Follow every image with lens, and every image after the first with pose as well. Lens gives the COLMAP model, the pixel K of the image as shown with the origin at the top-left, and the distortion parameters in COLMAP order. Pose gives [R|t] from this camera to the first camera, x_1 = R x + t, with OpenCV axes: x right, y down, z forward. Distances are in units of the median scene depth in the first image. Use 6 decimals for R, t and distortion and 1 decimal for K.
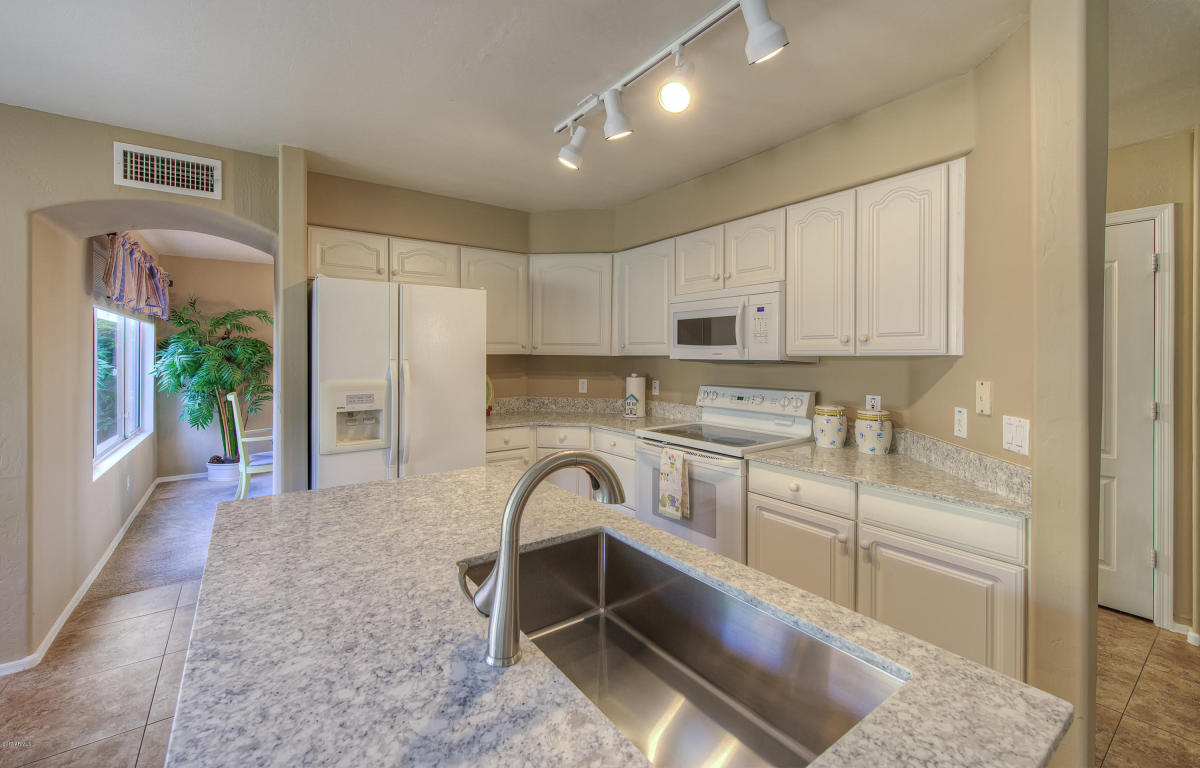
lens RADIAL K [[491.4, 0, 600.0], [0, 491.4, 384.0], [0, 0, 1]] dist [-0.000408, -0.000101]
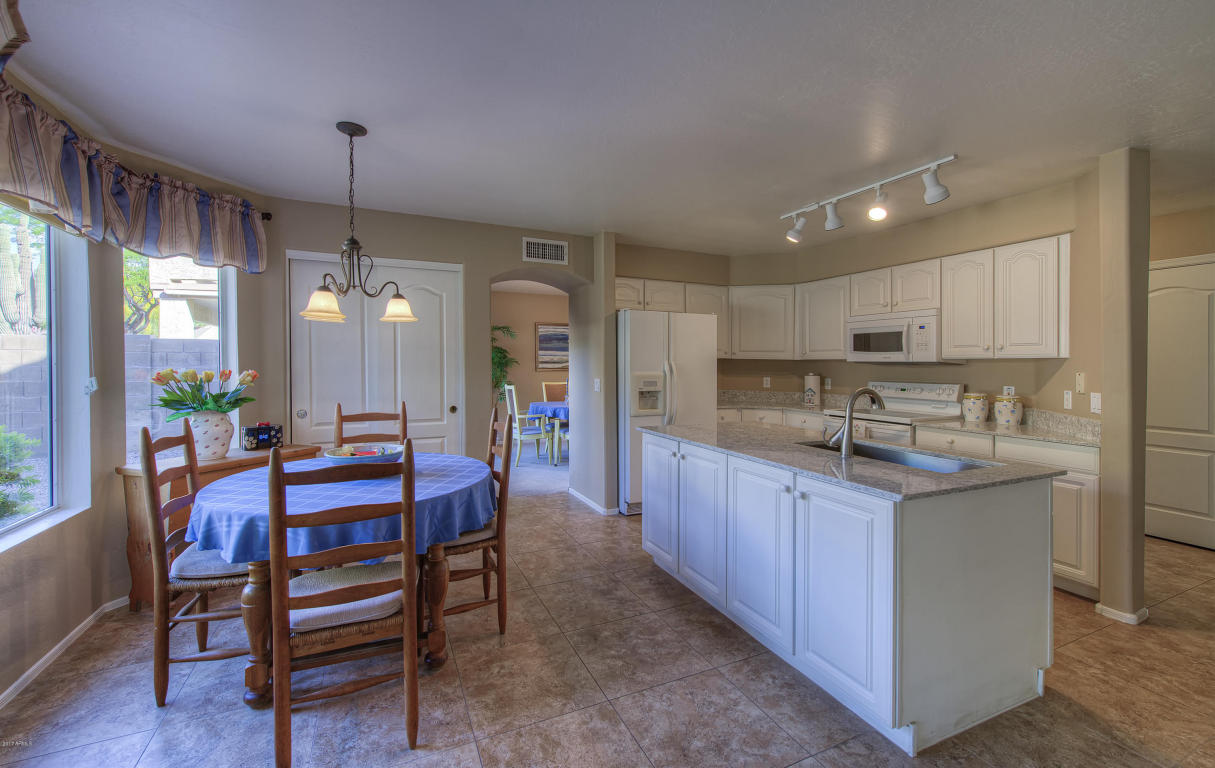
lens RADIAL K [[501.1, 0, 604.8], [0, 501.1, 374.5], [0, 0, 1]] dist [0.000818, -0.000050]
pose [[0.979341, 0.011942, -0.201861, -0.293408], [-0.019526, 0.999175, -0.035623, 0.060488], [0.201269, 0.038829, 0.978766, -0.644568]]
